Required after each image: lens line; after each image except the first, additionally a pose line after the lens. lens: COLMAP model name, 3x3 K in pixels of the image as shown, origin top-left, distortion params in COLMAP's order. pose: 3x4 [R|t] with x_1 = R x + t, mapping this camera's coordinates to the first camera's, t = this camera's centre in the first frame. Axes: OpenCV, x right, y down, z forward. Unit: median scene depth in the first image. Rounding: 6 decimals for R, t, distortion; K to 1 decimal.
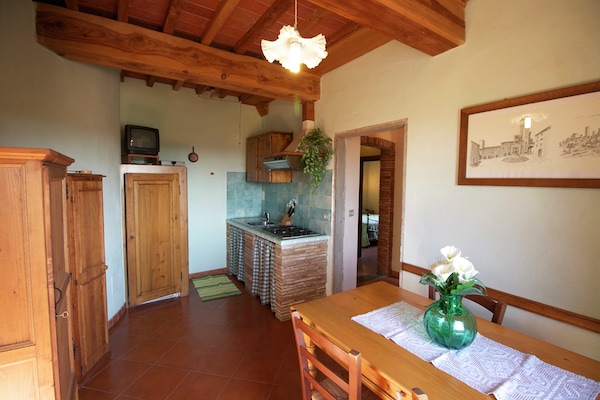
lens RADIAL K [[286.1, 0, 304.3], [0, 286.1, 198.5], [0, 0, 1]] dist [-0.011634, 0.002160]
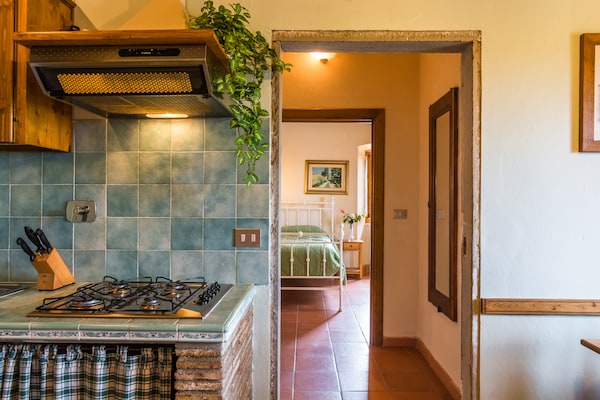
lens RADIAL K [[410.9, 0, 296.3], [0, 410.9, 199.5], [0, 0, 1]] dist [0.004836, -0.006846]
pose [[0.554190, -0.009816, 0.832332, -0.368891], [0.055529, 0.998139, -0.025201, 0.030982], [-0.830536, 0.060185, 0.553704, 0.654644]]
